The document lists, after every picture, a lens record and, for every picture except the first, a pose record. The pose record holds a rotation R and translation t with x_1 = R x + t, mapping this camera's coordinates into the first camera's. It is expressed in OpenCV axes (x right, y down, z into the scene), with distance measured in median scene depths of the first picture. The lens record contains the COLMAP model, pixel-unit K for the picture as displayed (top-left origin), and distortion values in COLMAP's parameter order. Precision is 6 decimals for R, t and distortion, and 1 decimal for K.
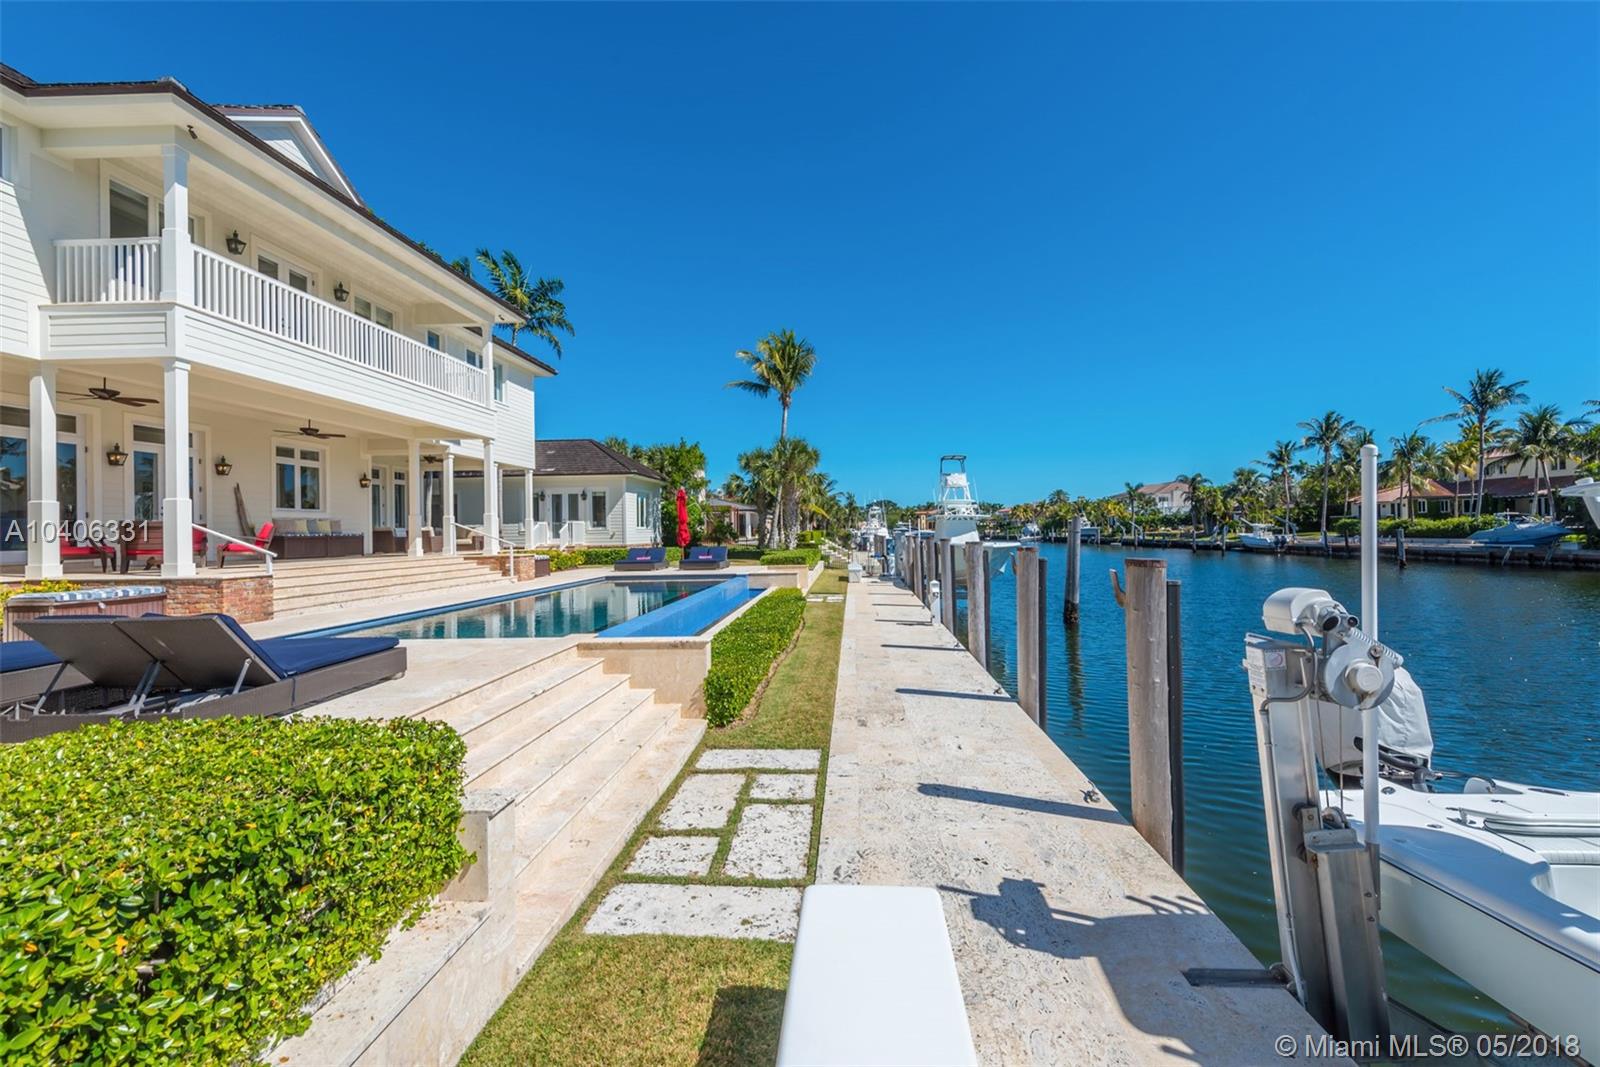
lens RADIAL K [[633.5, 0, 809.8], [0, 633.5, 529.0], [0, 0, 1]] dist [0.008127, -0.001281]
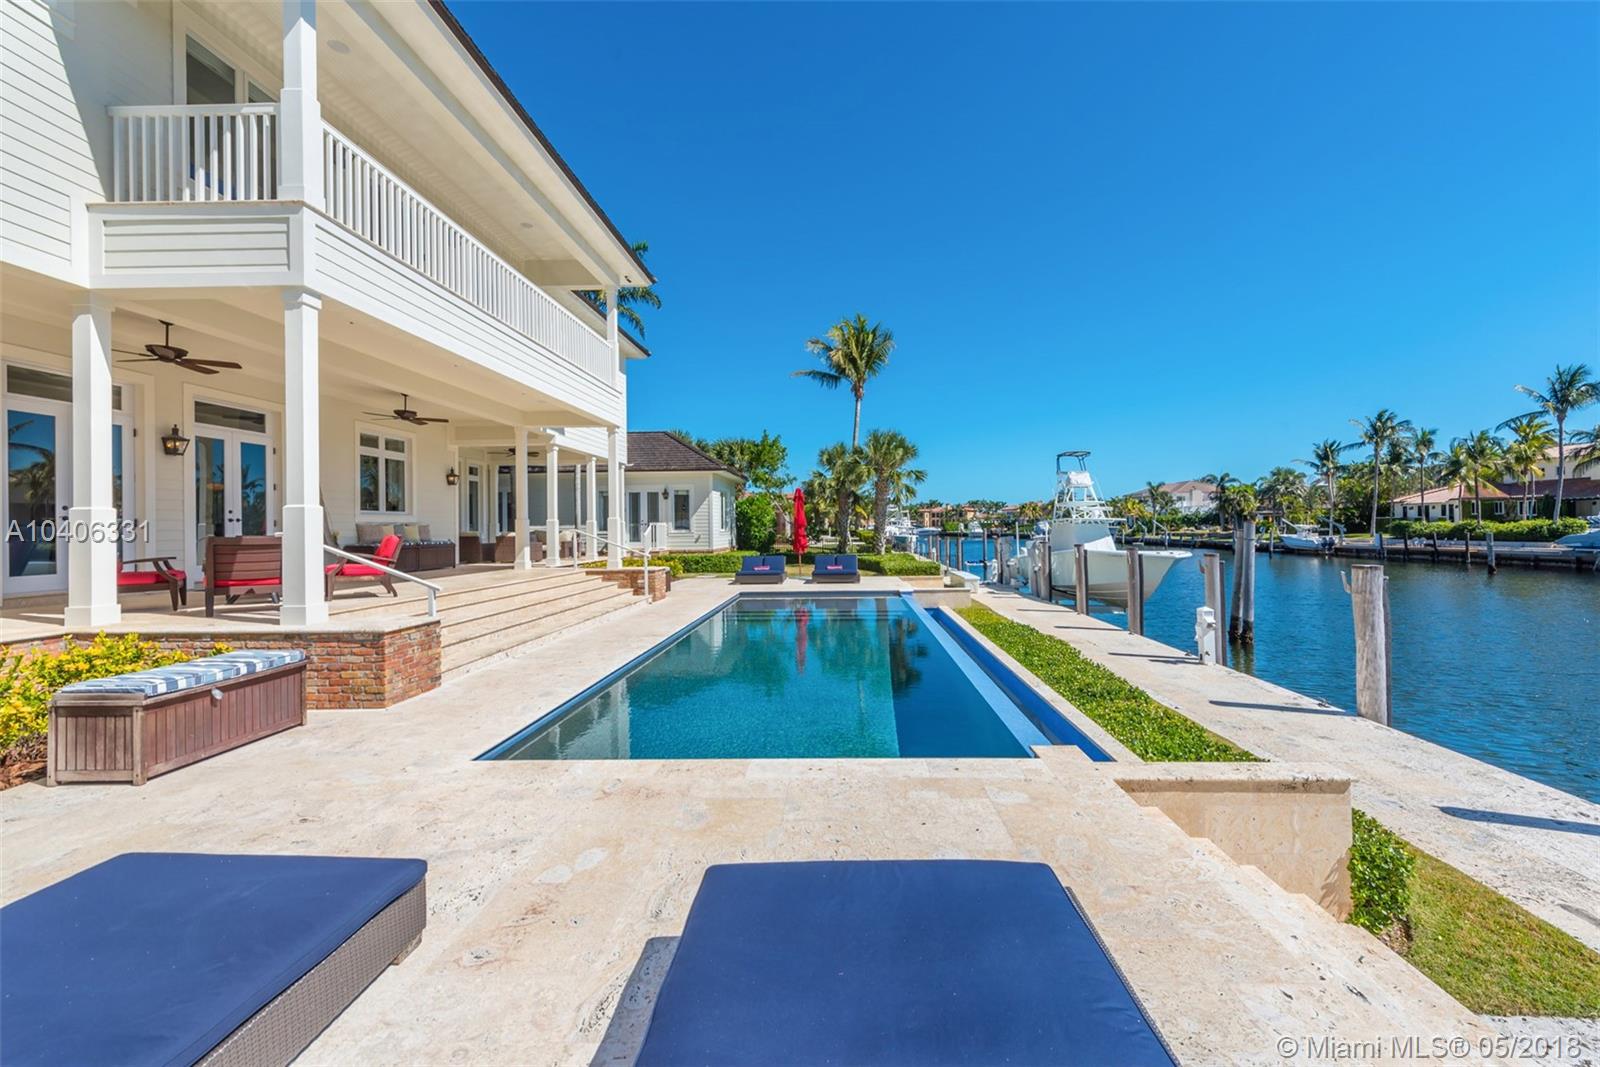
lens RADIAL K [[629.8, 0, 815.9], [0, 629.8, 525.5], [0, 0, 1]] dist [0.008313, -0.000068]
pose [[0.999923, 0.004851, 0.011398, -0.186538], [-0.004849, 0.999988, -0.000205, -0.011288], [-0.011398, 0.000150, 0.999935, 0.136421]]
